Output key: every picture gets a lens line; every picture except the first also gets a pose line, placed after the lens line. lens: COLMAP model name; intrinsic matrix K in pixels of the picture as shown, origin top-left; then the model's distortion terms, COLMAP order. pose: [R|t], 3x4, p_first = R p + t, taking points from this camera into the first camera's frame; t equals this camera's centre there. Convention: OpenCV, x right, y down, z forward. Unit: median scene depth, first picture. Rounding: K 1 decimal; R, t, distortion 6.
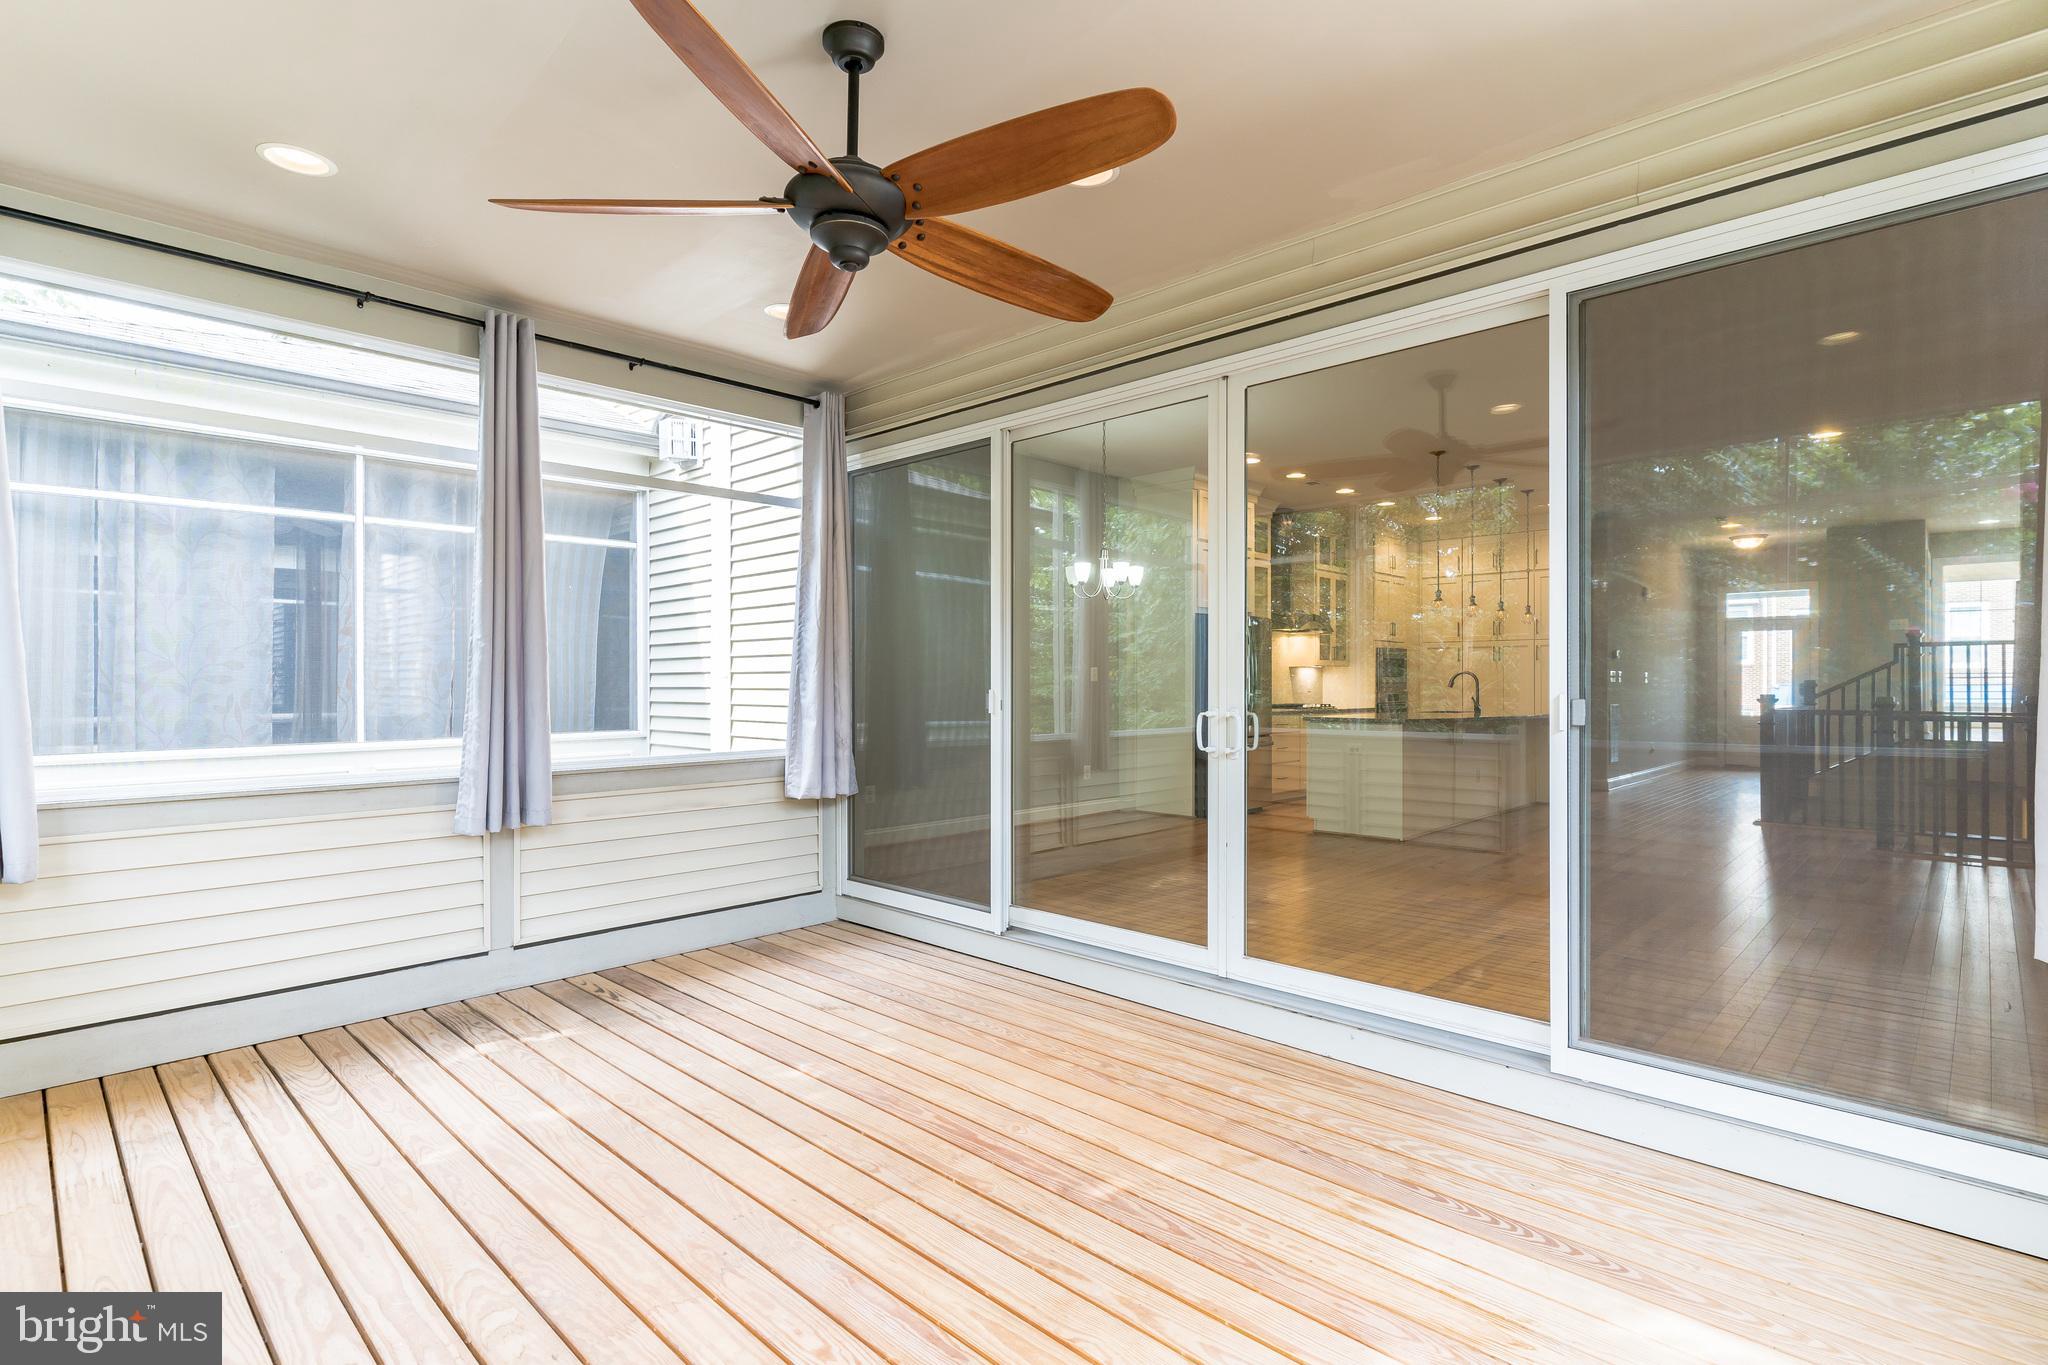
lens RADIAL K [[982.2, 0, 1006.8], [0, 982.2, 682.5], [0, 0, 1]] dist [-0.000092, -0.000091]
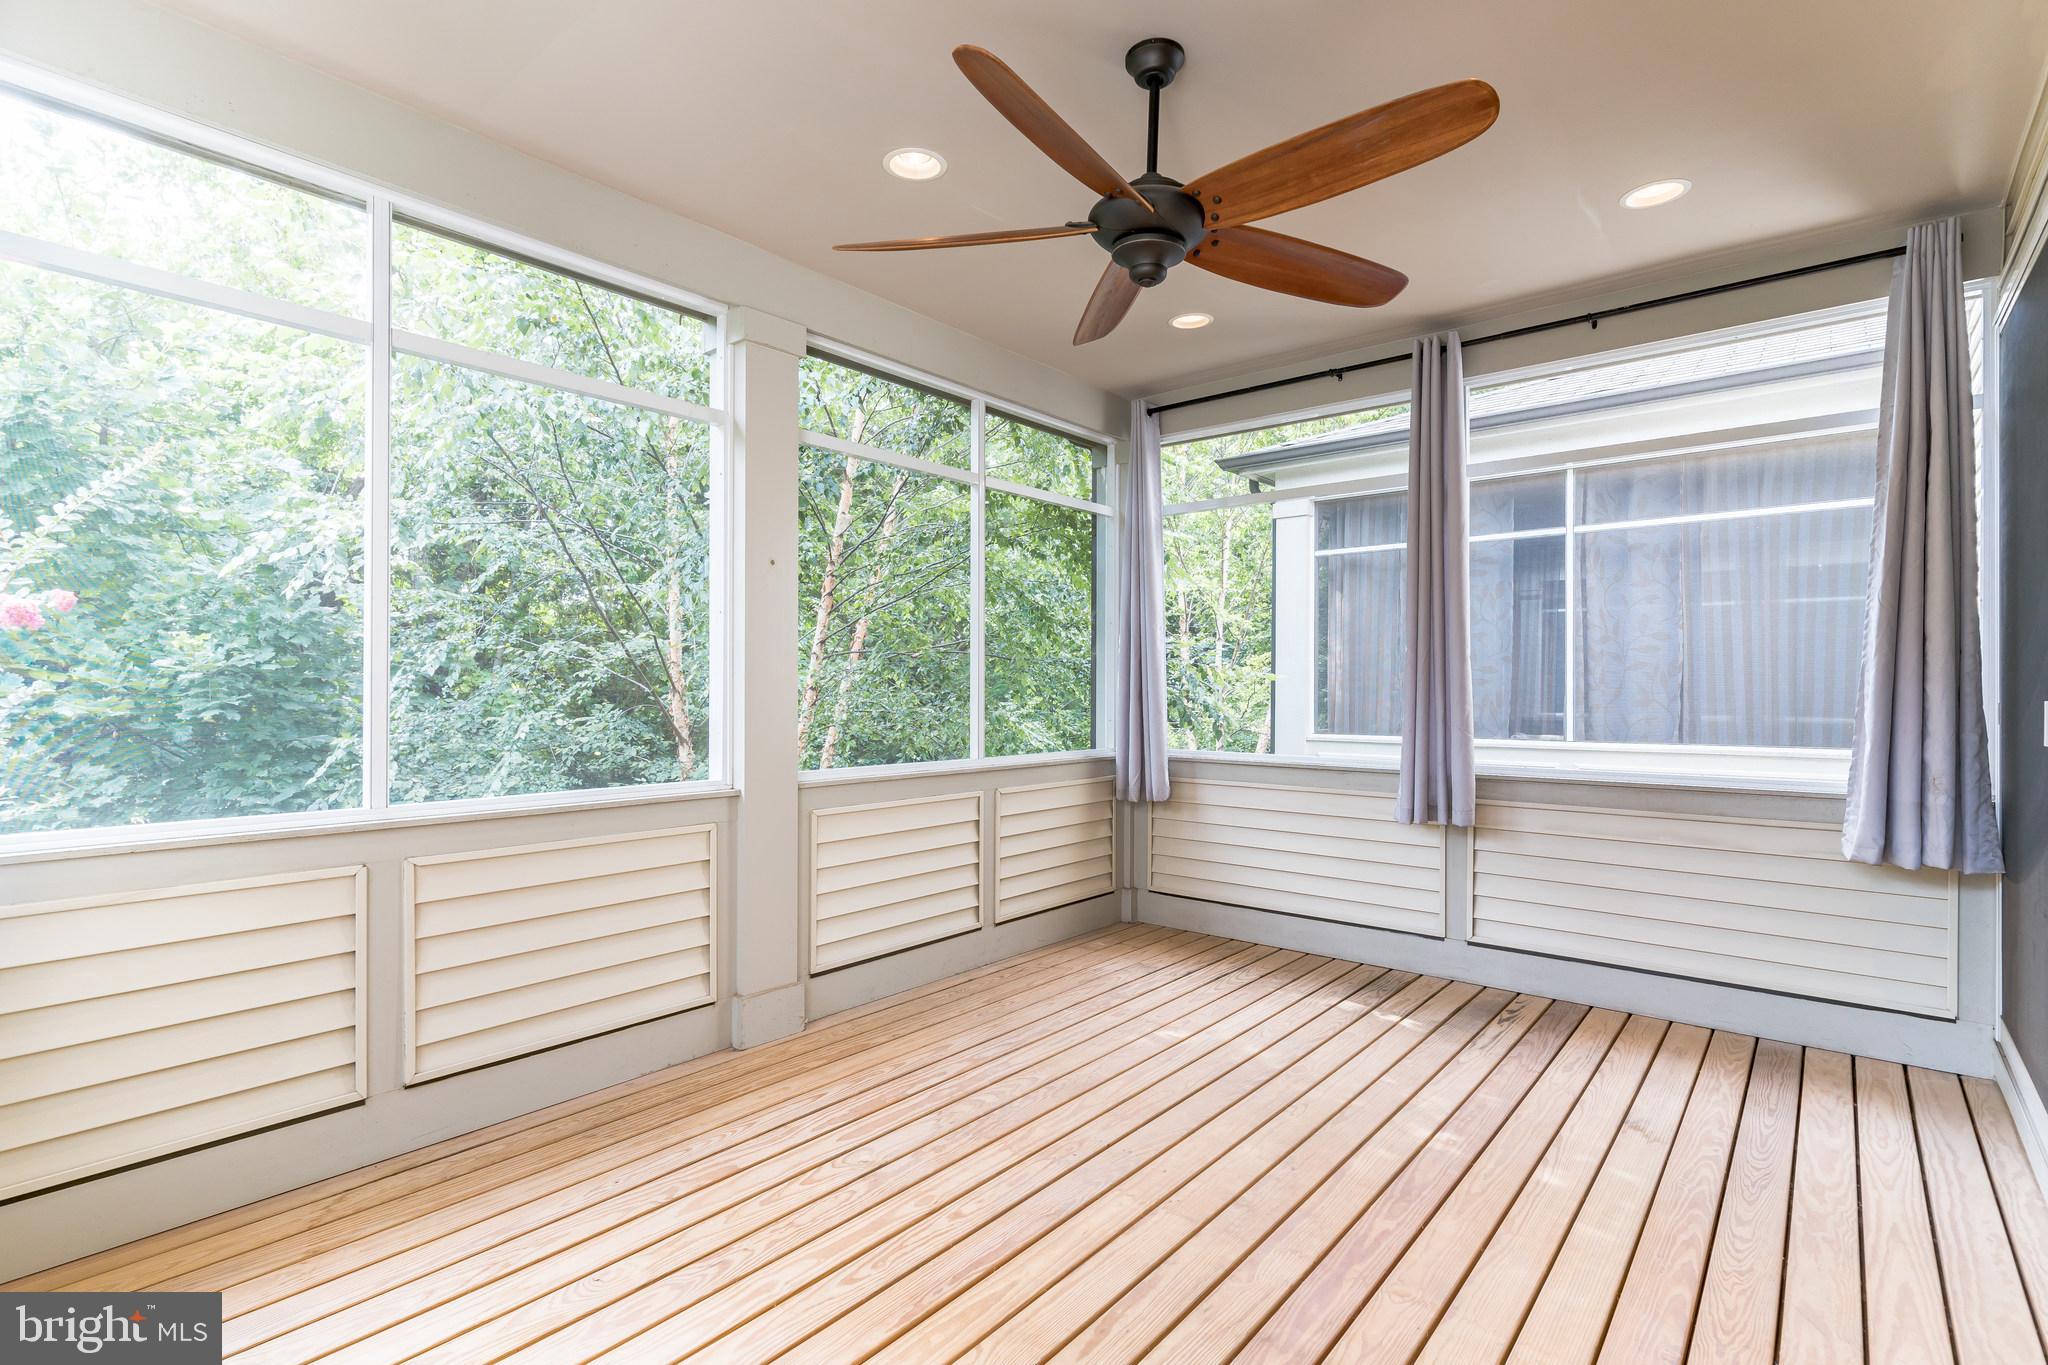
lens RADIAL K [[982.2, 0, 1006.8], [0, 982.2, 682.5], [0, 0, 1]] dist [-0.000092, -0.000091]
pose [[0.065485, -0.001357, -0.997853, 0.508390], [-0.004254, 0.999990, -0.001639, 0.001906], [0.997845, 0.004352, 0.065478, 0.465471]]
